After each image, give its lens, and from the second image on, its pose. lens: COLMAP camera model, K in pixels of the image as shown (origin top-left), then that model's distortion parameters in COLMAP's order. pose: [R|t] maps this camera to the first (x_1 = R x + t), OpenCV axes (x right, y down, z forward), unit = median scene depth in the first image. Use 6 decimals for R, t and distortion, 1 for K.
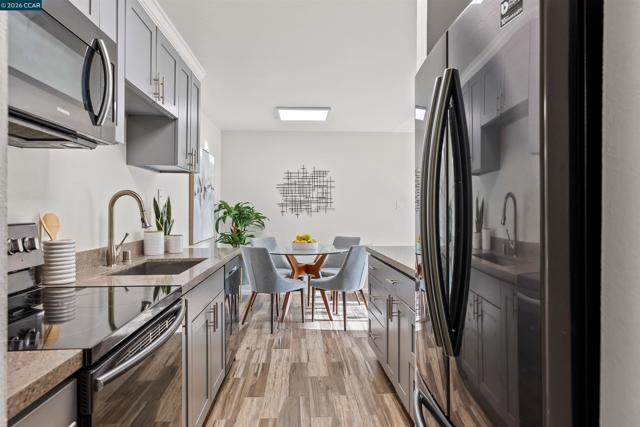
lens RADIAL K [[401.3, 0, 320.0], [0, 401.3, 213.5], [0, 0, 1]] dist [0.003120, 0.000703]
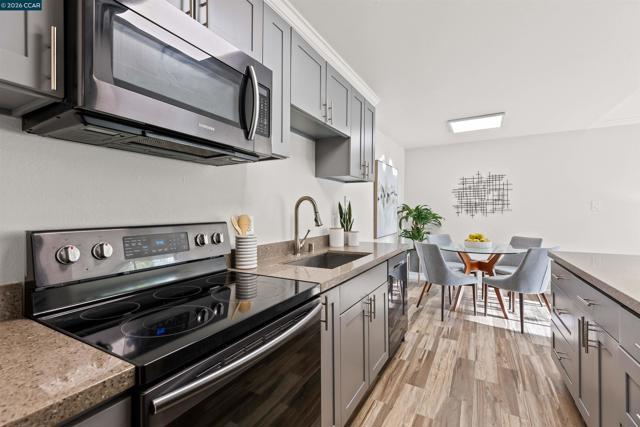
lens RADIAL K [[283.6, 0, 322.8], [0, 283.6, 211.4], [0, 0, 1]] dist [0.002217, 0.000469]
pose [[0.844006, -0.002854, -0.536327, 0.032833], [-0.001561, 0.999969, -0.007778, -0.002300], [0.536332, 0.007402, 0.843975, 0.197548]]
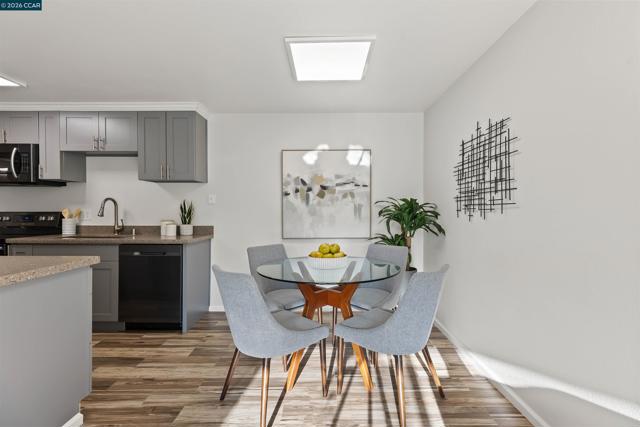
lens RADIAL K [[283.6, 0, 322.8], [0, 283.6, 211.4], [0, 0, 1]] dist [0.002217, 0.000469]
pose [[-0.053731, 0.007422, -0.998528, 0.672745], [-0.006052, 0.999952, 0.007759, -0.009507], [0.998537, 0.006460, -0.053683, 1.604616]]
